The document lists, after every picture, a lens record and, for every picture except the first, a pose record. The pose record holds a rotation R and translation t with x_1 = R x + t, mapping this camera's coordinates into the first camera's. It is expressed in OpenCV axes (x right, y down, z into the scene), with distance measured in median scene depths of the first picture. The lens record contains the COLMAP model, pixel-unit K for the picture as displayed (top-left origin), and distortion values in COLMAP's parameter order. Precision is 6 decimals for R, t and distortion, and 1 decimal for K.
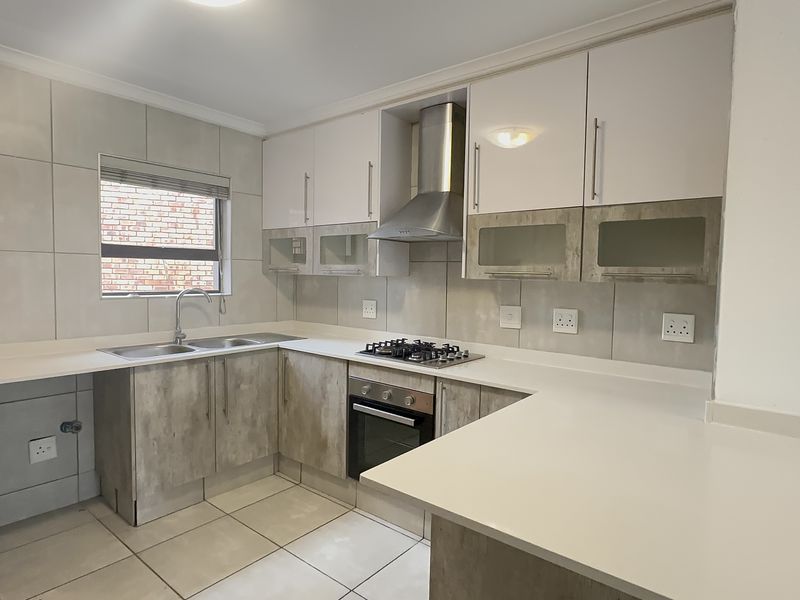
lens RADIAL K [[466.2, 0, 400.0], [0, 466.2, 300.0], [0, 0, 1]] dist [-0.001825, -0.000187]
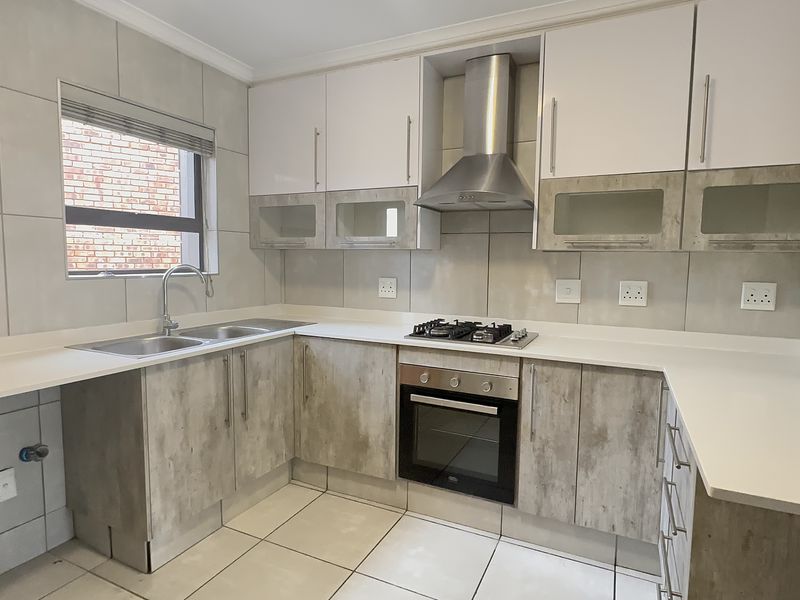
lens RADIAL K [[466.2, 0, 400.0], [0, 466.2, 300.0], [0, 0, 1]] dist [-0.001825, -0.000187]
pose [[0.973305, -0.025174, 0.228133, -0.297100], [0.017535, 0.999218, 0.035448, 0.014254], [-0.228847, -0.030502, 0.972984, 0.154238]]
